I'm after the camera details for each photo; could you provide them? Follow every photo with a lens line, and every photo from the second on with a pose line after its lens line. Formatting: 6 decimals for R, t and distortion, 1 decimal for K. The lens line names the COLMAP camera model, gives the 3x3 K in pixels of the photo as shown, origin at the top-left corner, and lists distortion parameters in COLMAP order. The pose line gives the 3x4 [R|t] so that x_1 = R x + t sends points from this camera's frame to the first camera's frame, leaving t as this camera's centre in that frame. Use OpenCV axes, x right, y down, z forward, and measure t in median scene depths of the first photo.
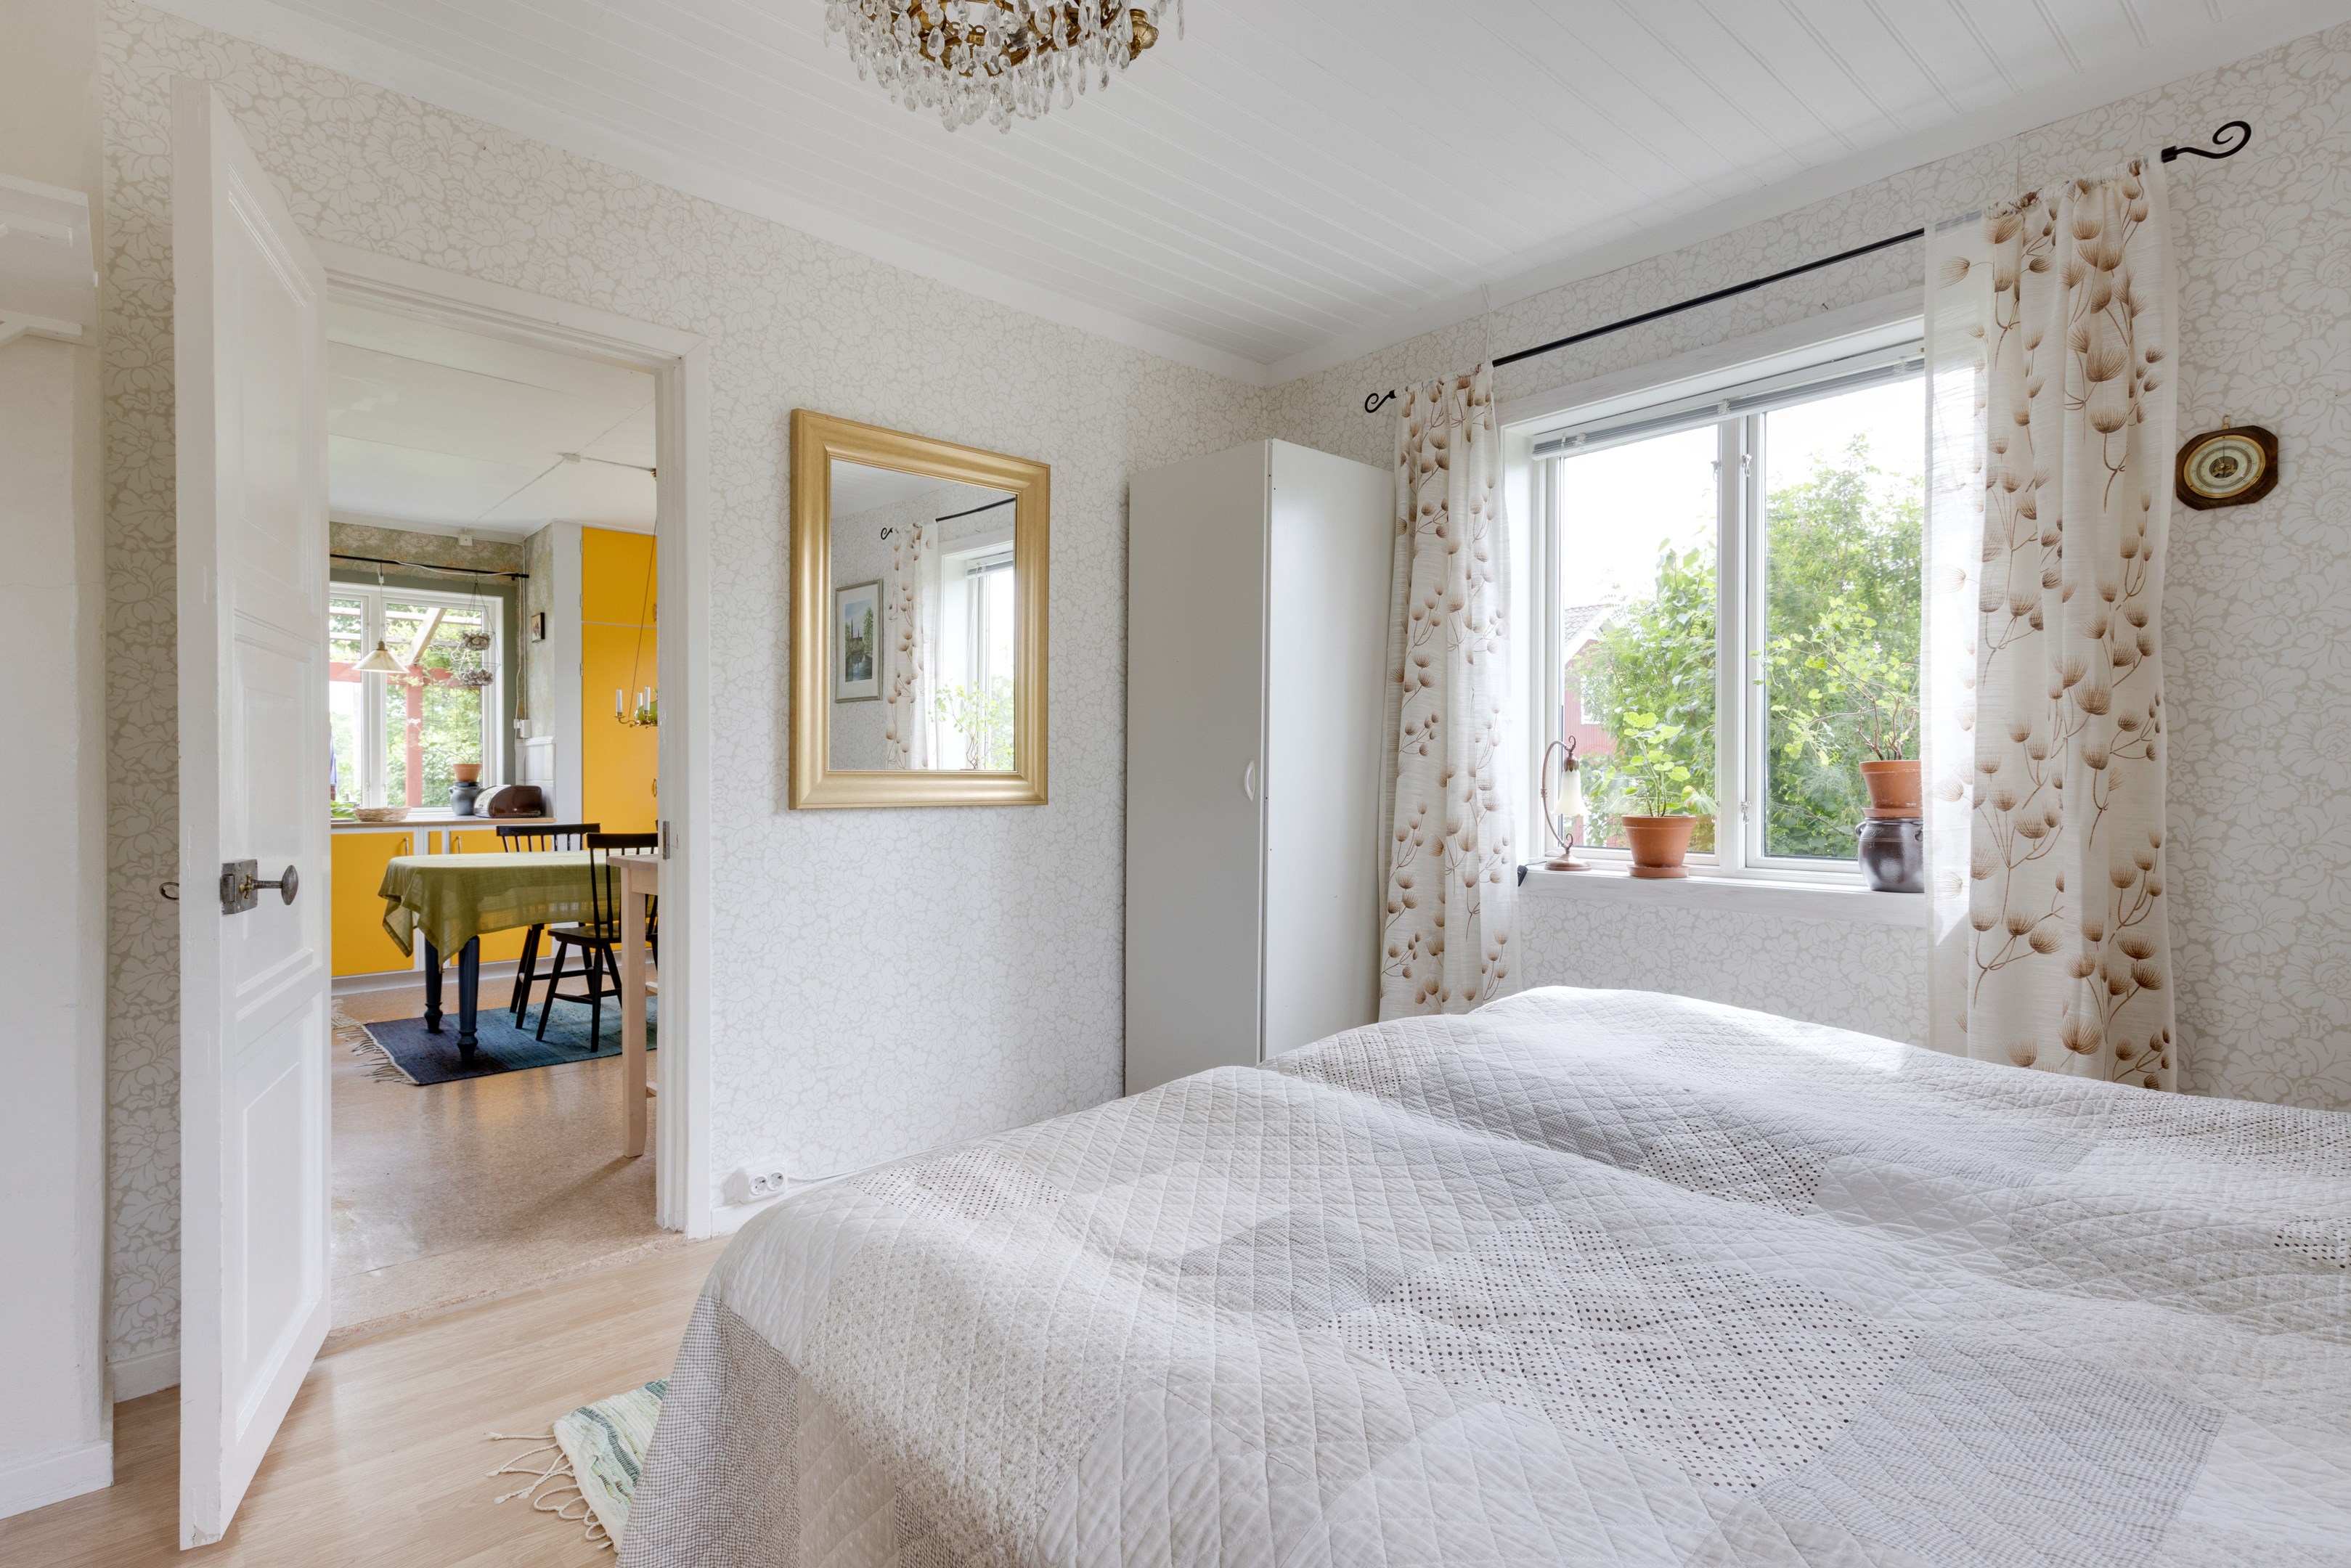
lens RADIAL K [[1156.1, 0, 1193.2], [0, 1156.1, 781.0], [0, 0, 1]] dist [0.009569, 0.000443]
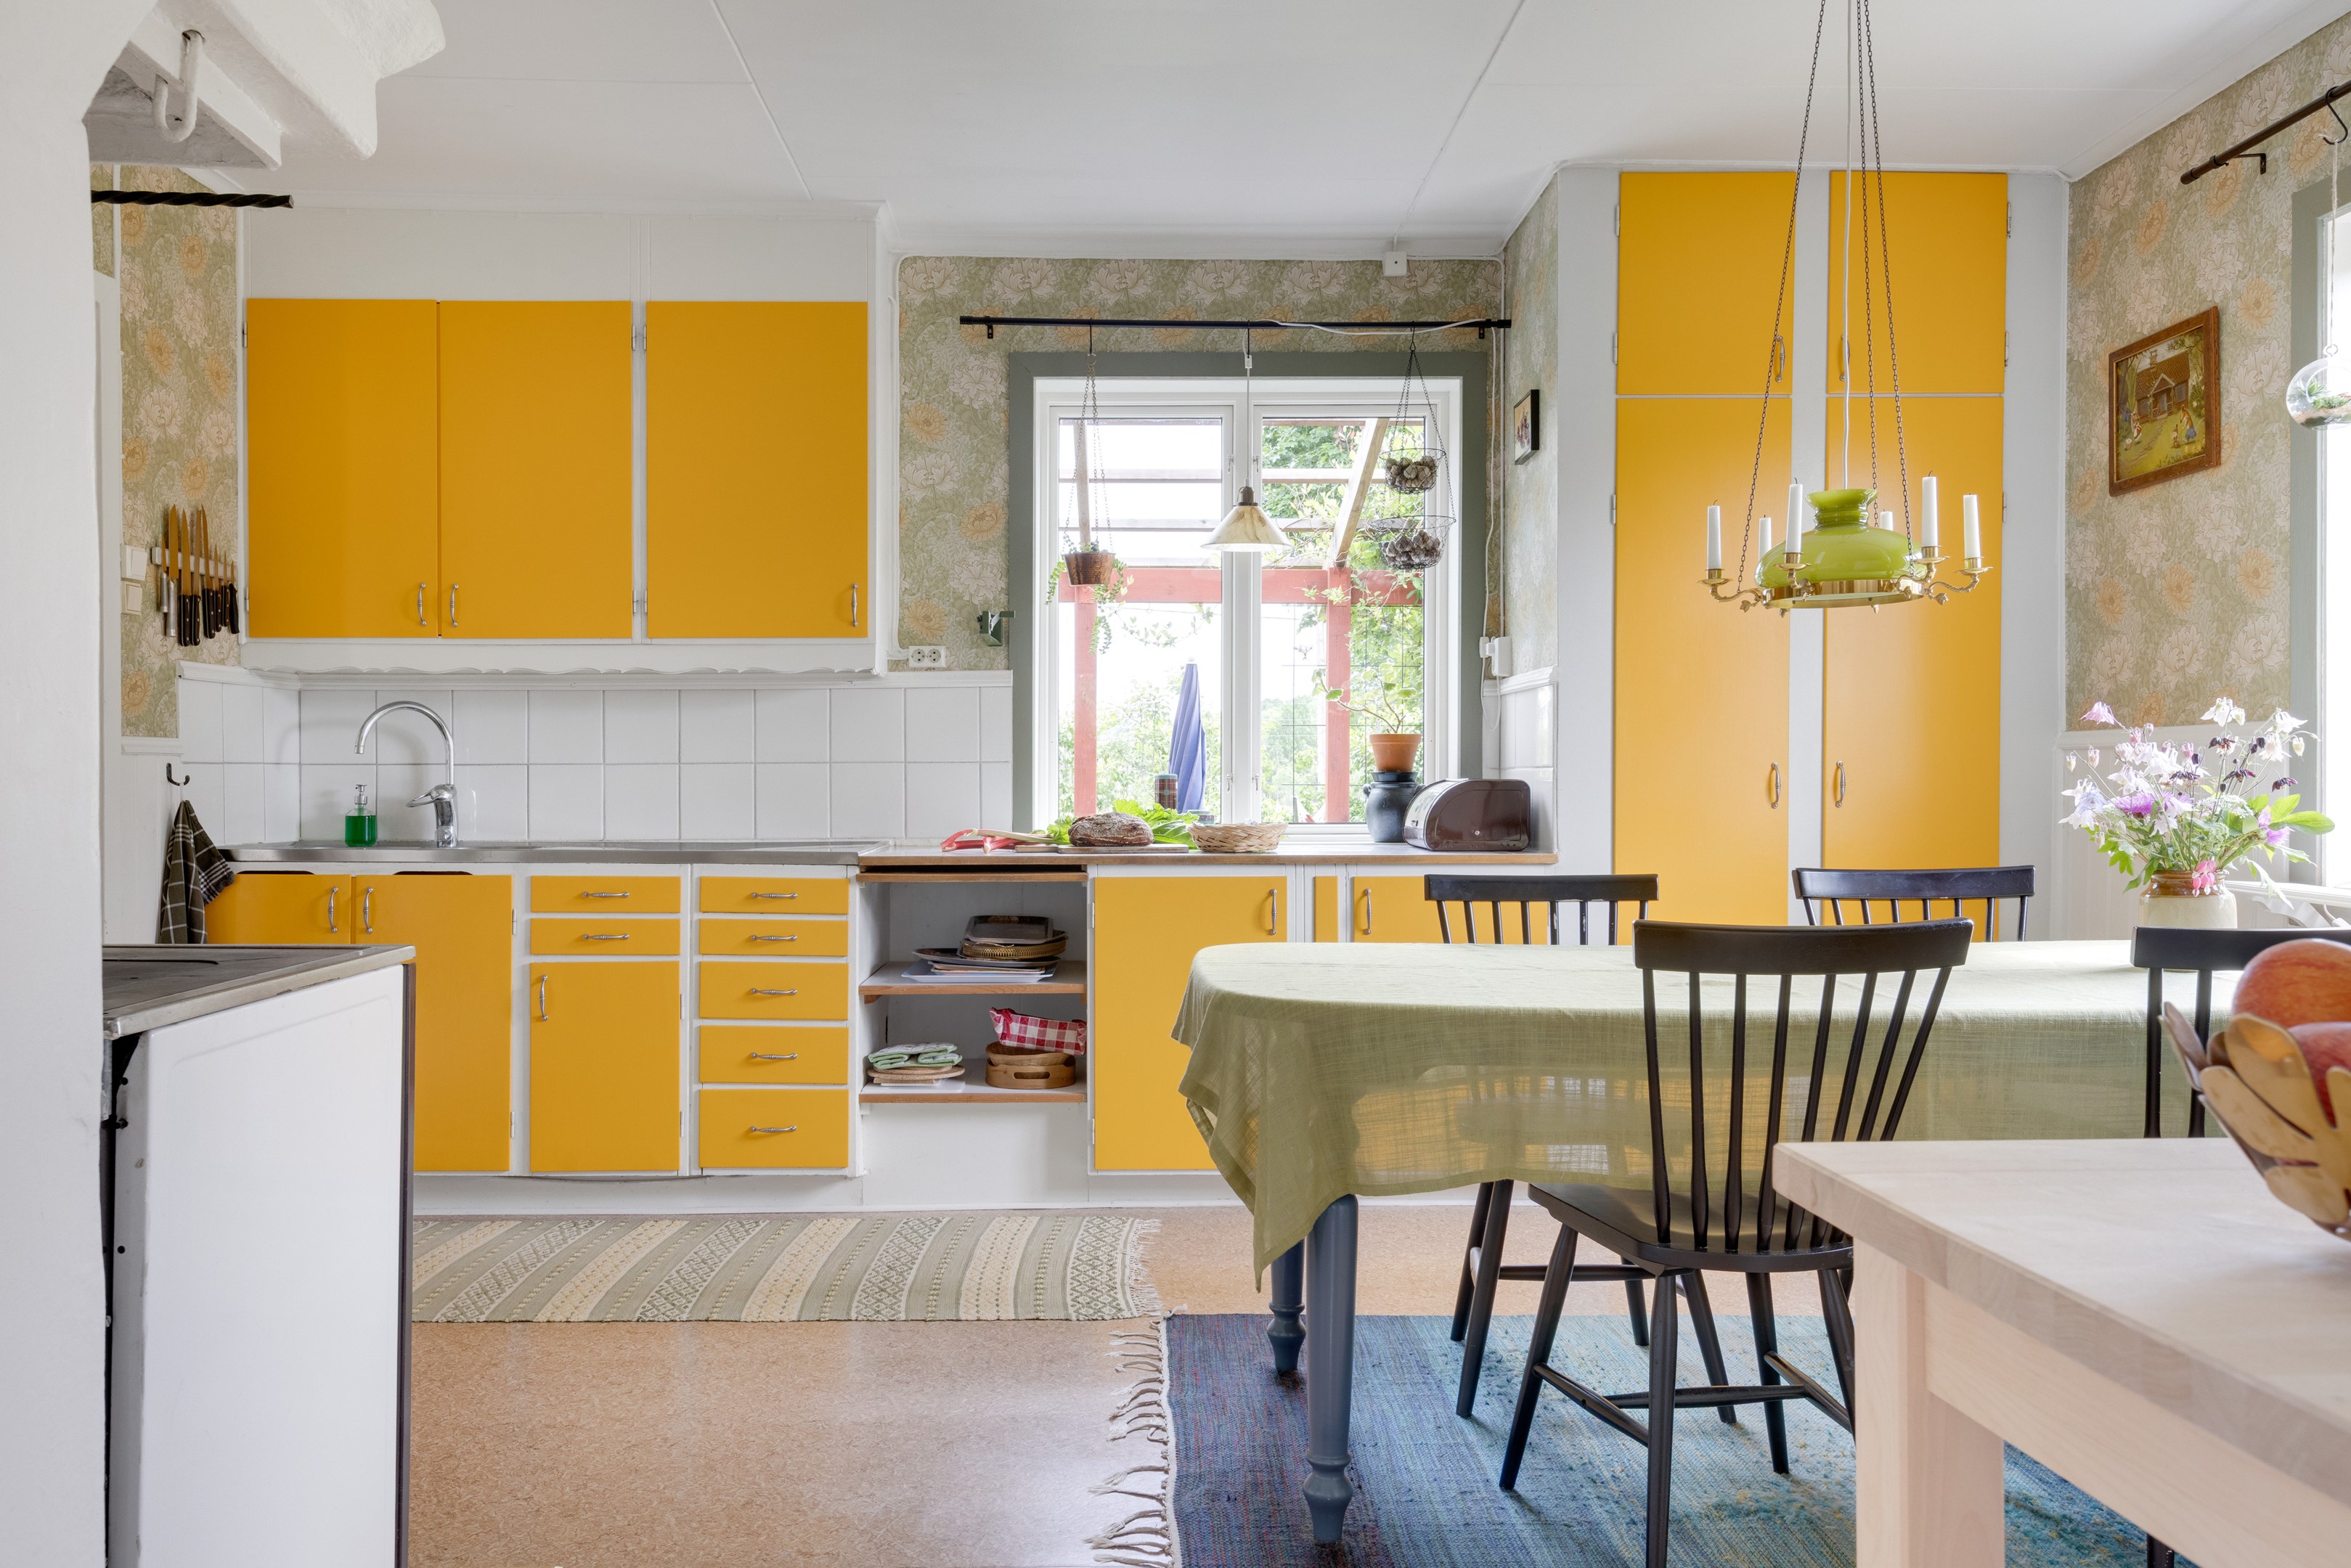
lens RADIAL K [[1858.7, 0, 1179.3], [0, 1858.7, 781.6], [0, 0, 1]] dist [0.039603, 0.004448]
pose [[0.759497, 0.004847, -0.650493, -0.199988], [-0.006633, 0.999978, -0.000293, 0.005649], [0.650477, 0.004537, 0.759512, 0.371071]]
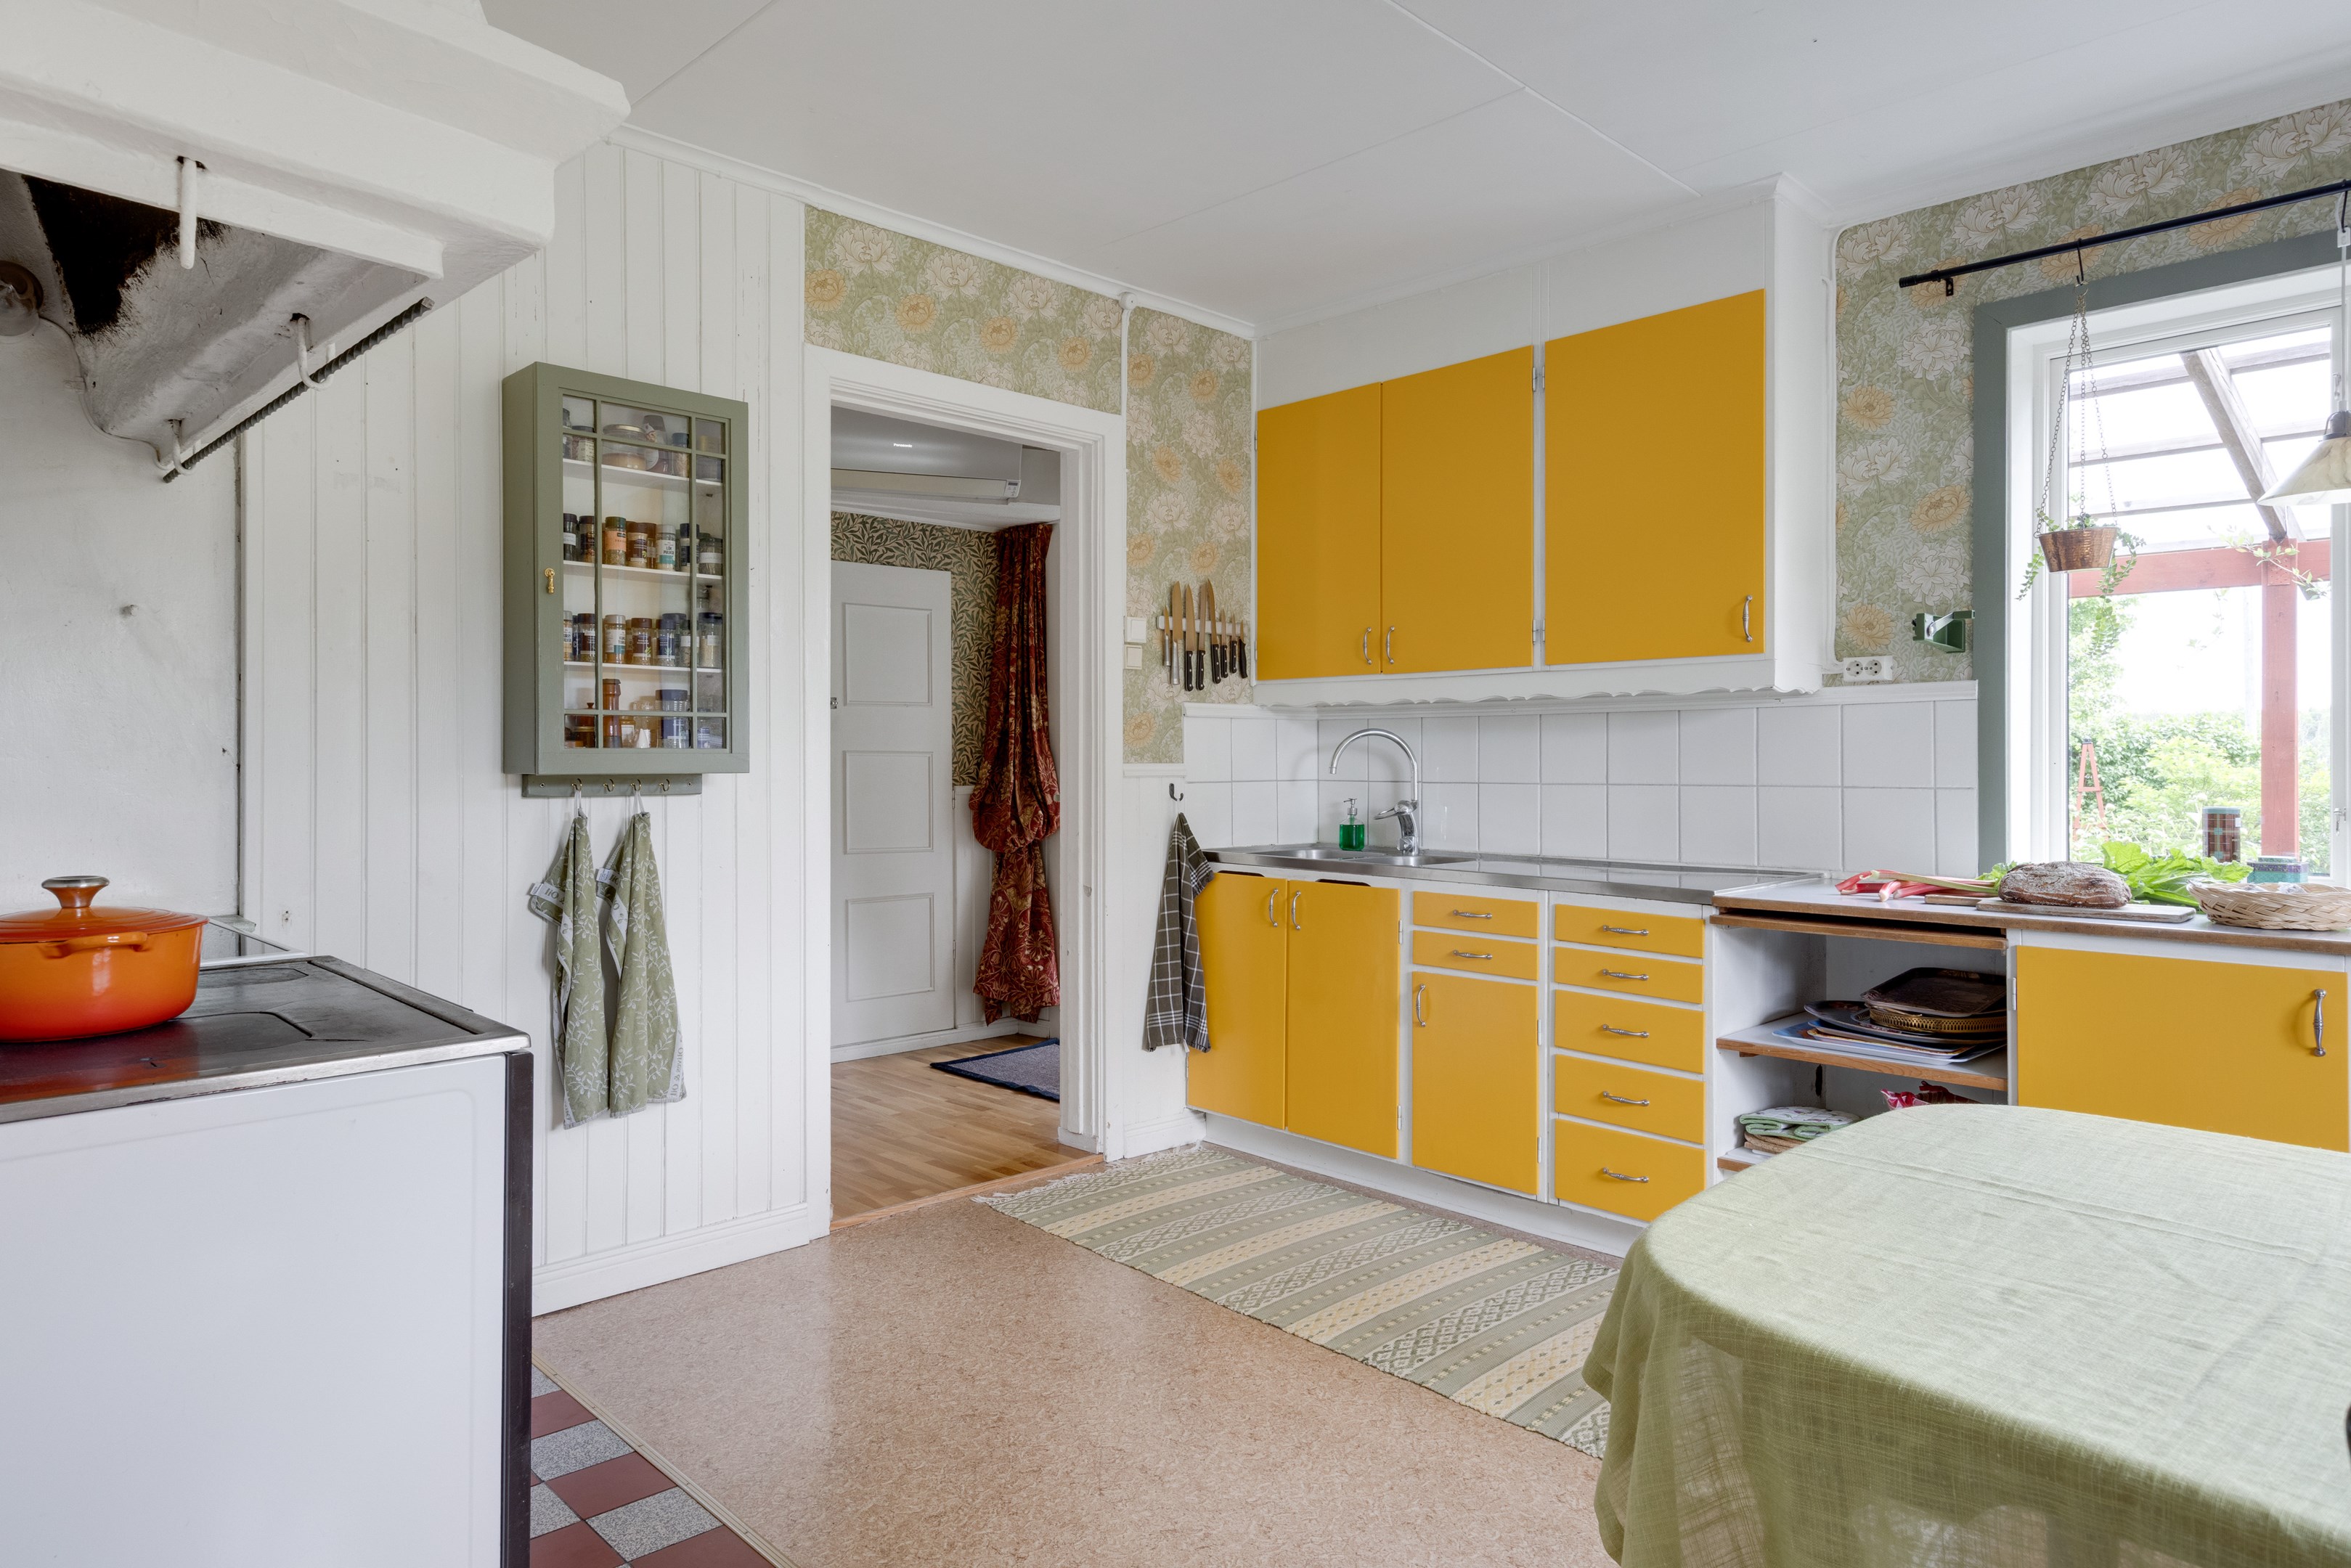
lens RADIAL K [[1427.9, 0, 1077.1], [0, 1427.9, 740.9], [0, 0, 1]] dist [0.020155, 0.002094]
pose [[0.020887, -0.009852, -0.999733, -0.292324], [-0.009581, 0.999904, -0.010053, -0.021129], [0.999736, 0.009788, 0.020791, 0.718279]]
